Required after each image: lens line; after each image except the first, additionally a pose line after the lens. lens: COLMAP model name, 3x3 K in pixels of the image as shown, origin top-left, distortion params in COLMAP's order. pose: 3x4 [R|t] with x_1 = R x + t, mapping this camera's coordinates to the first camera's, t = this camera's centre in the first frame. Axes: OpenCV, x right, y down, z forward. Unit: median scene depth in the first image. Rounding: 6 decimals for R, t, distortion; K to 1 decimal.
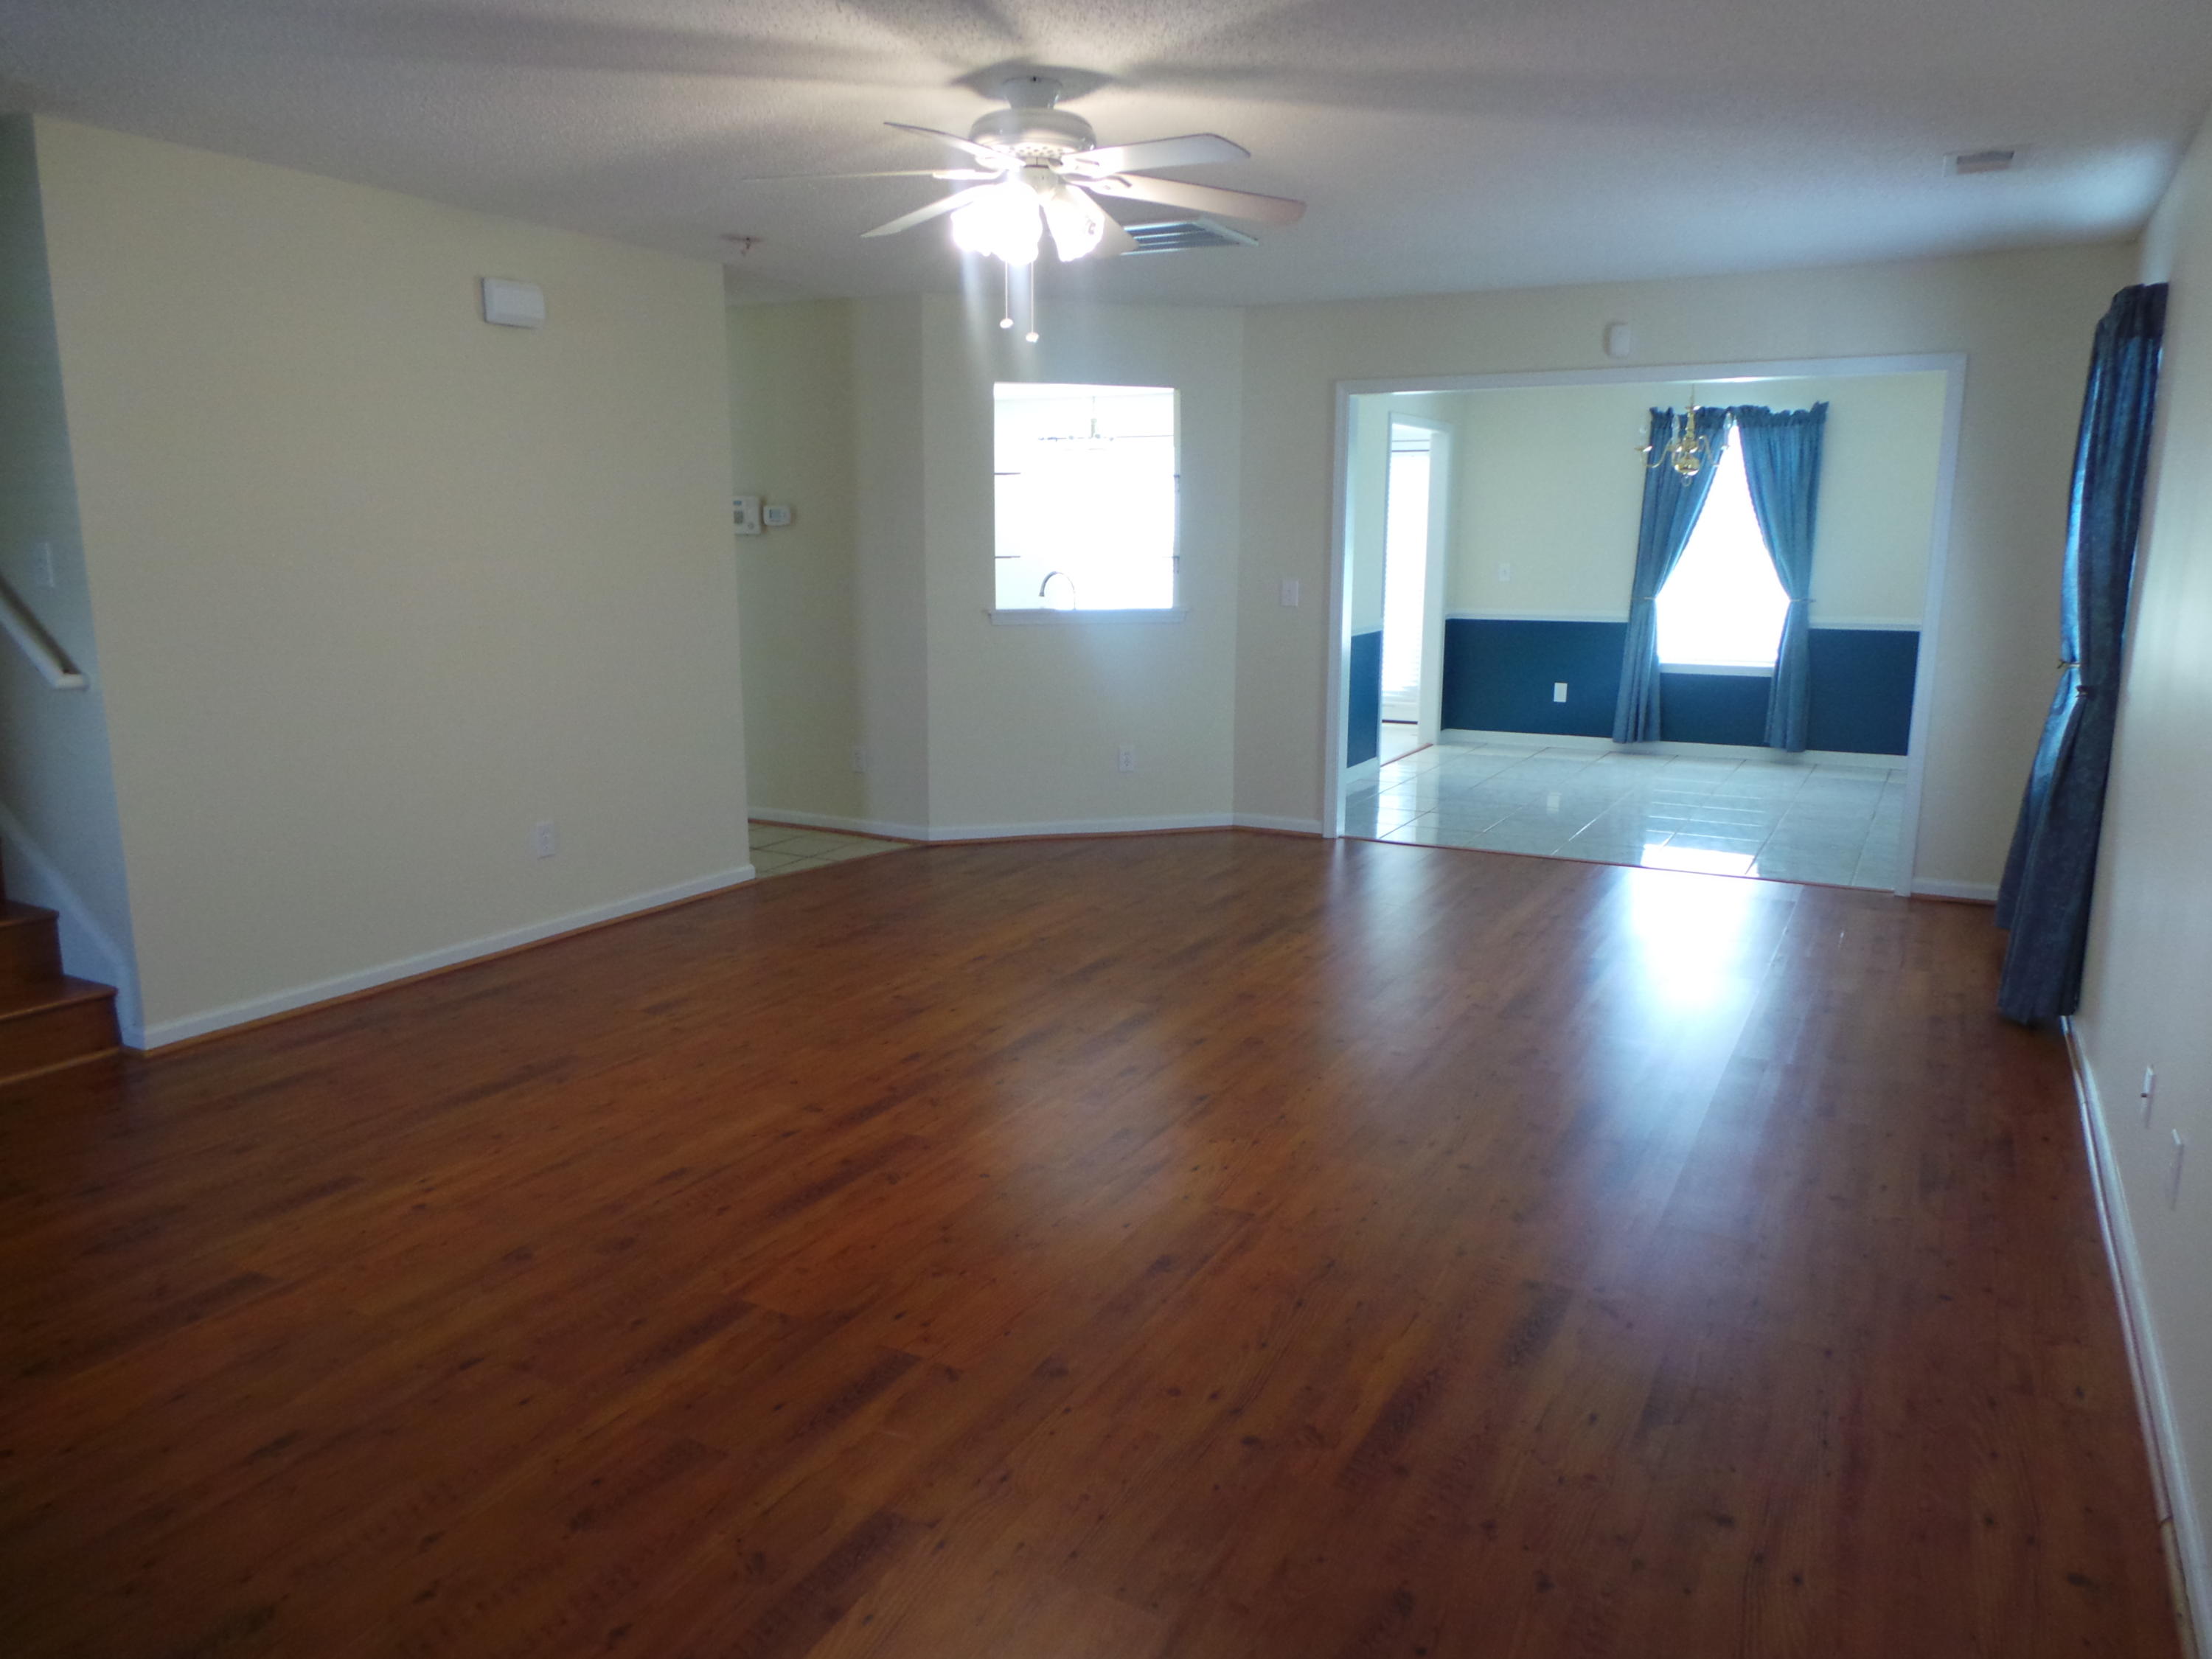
lens RADIAL K [[1496.3, 0, 1100.5], [0, 1496.3, 840.0], [0, 0, 1]] dist [0.011403, 0.000647]
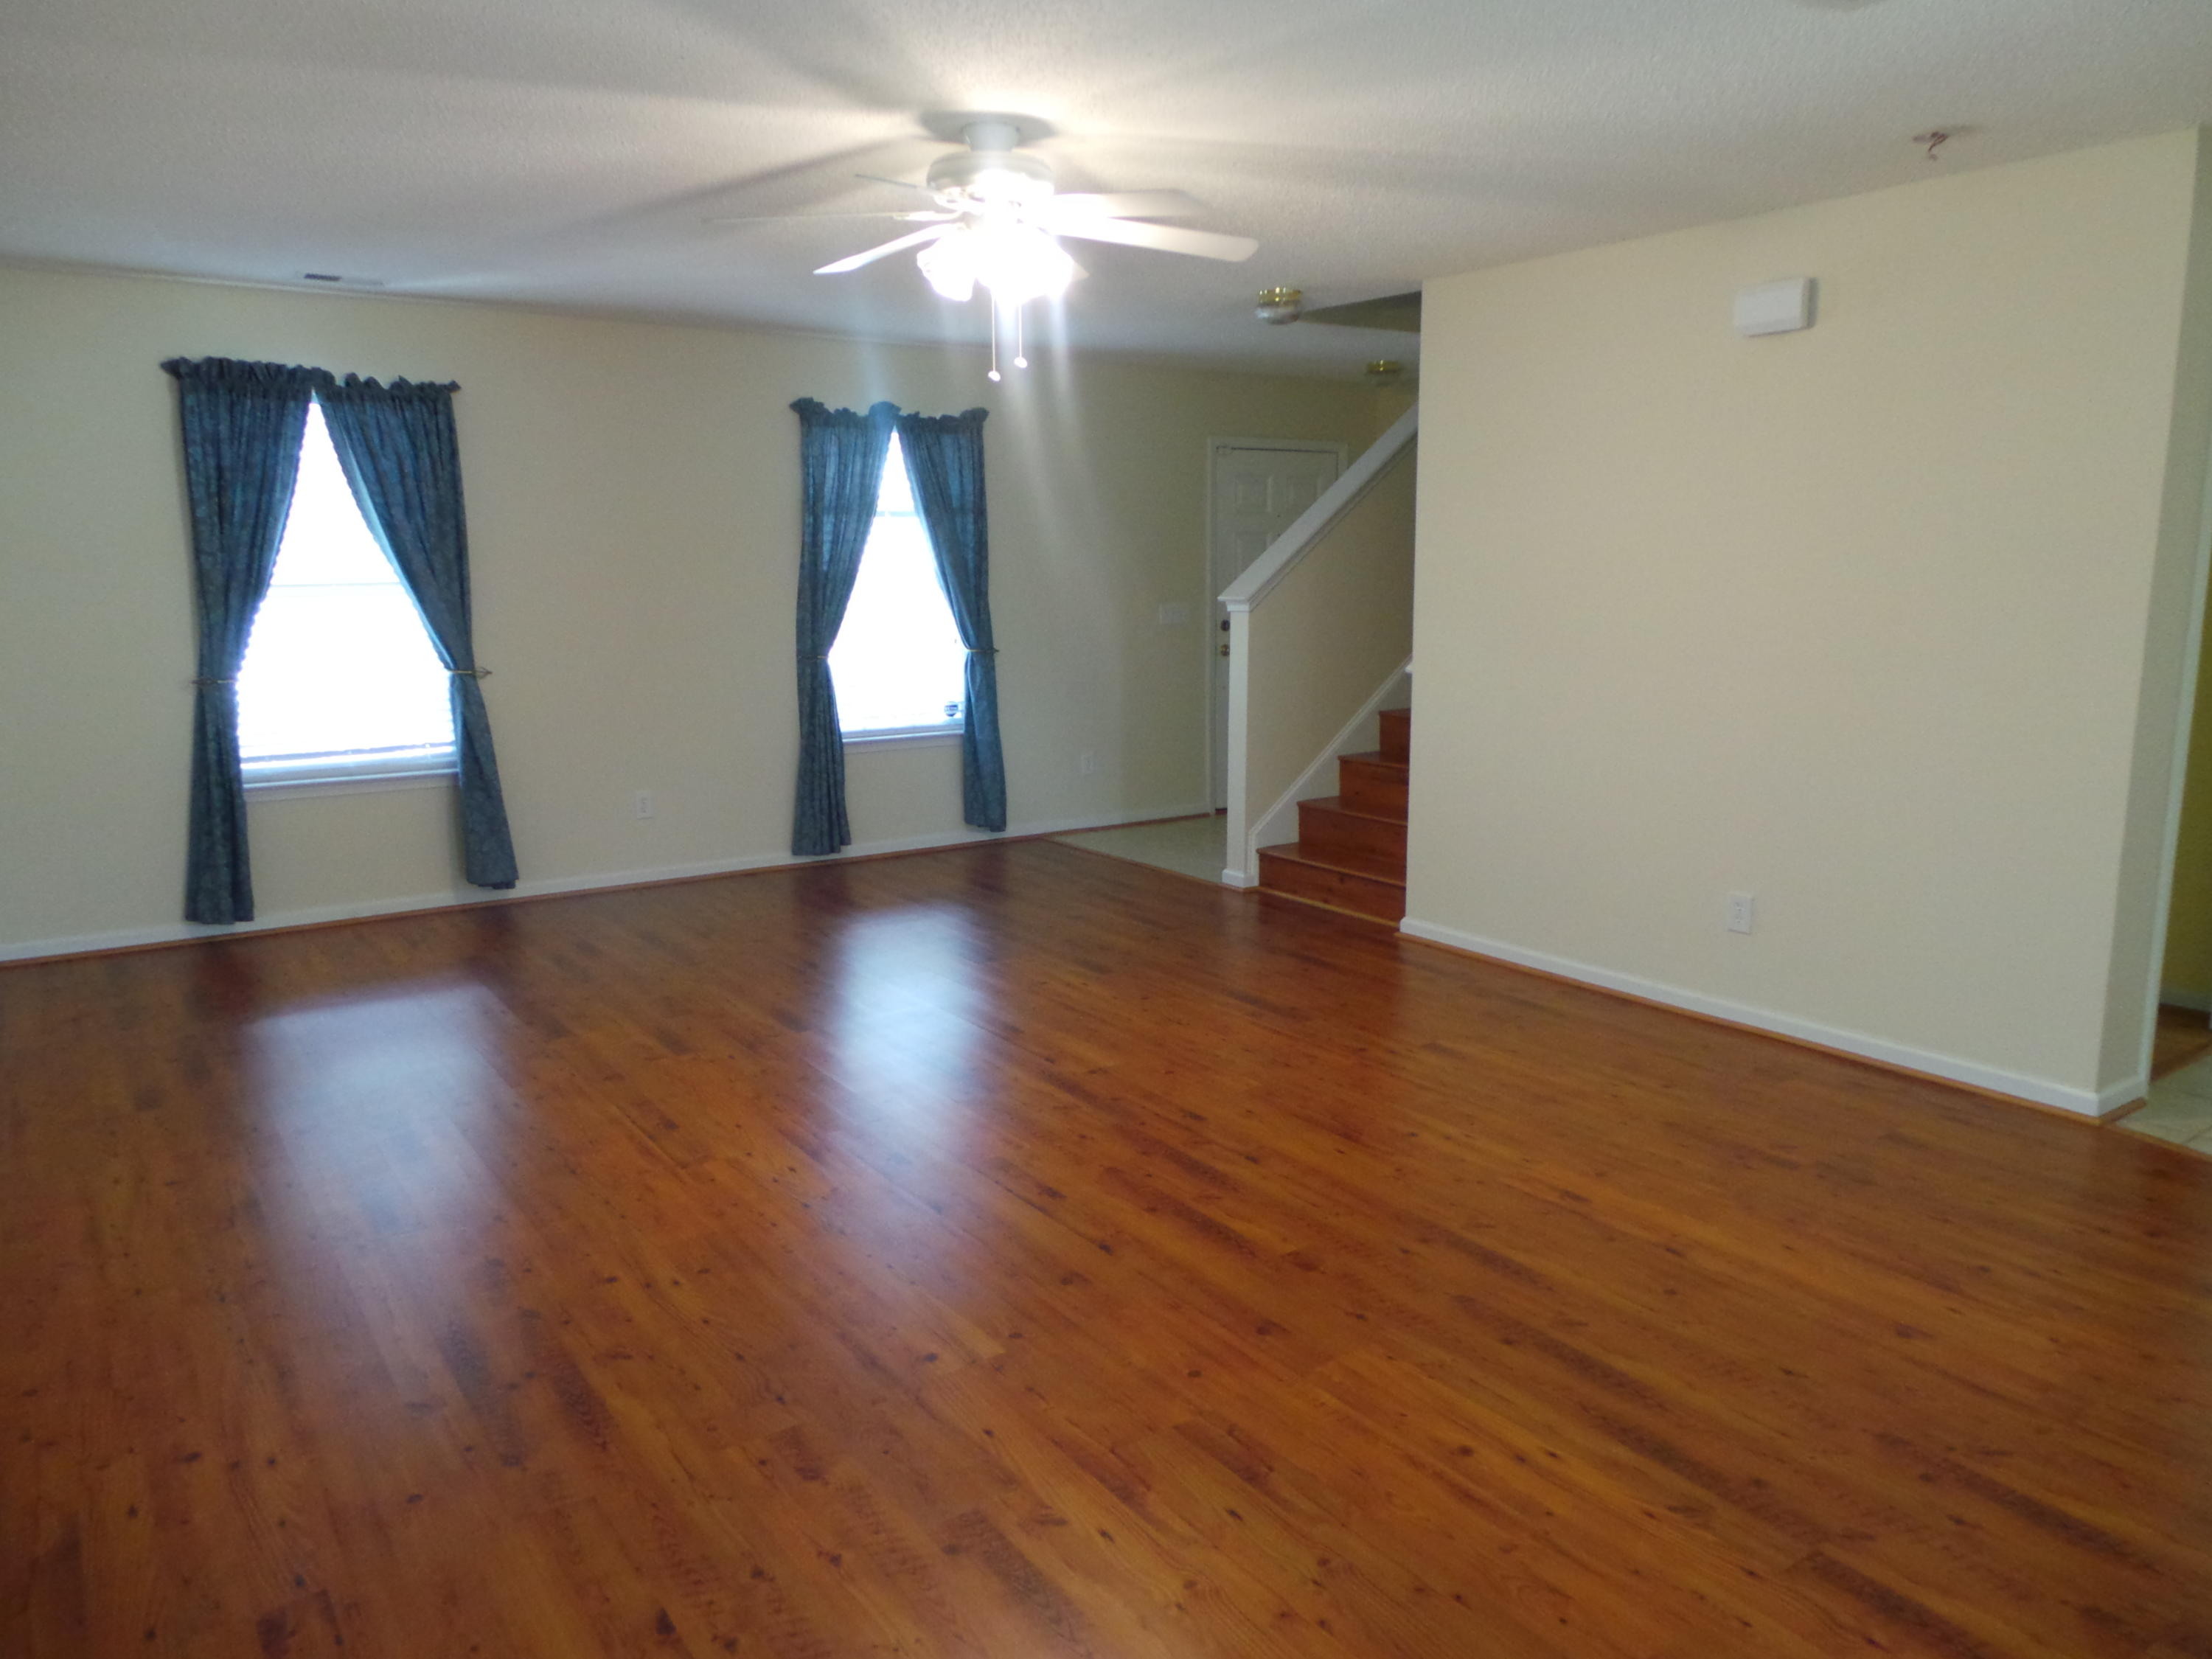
lens RADIAL K [[1496.3, 0, 1101.4], [0, 1496.3, 812.6], [0, 0, 1]] dist [0.011403, 0.000647]
pose [[-0.427006, 0.149940, -0.891731, 0.721698], [-0.180428, 0.952198, 0.246506, -0.262911], [0.886065, 0.266153, -0.379541, 1.263149]]
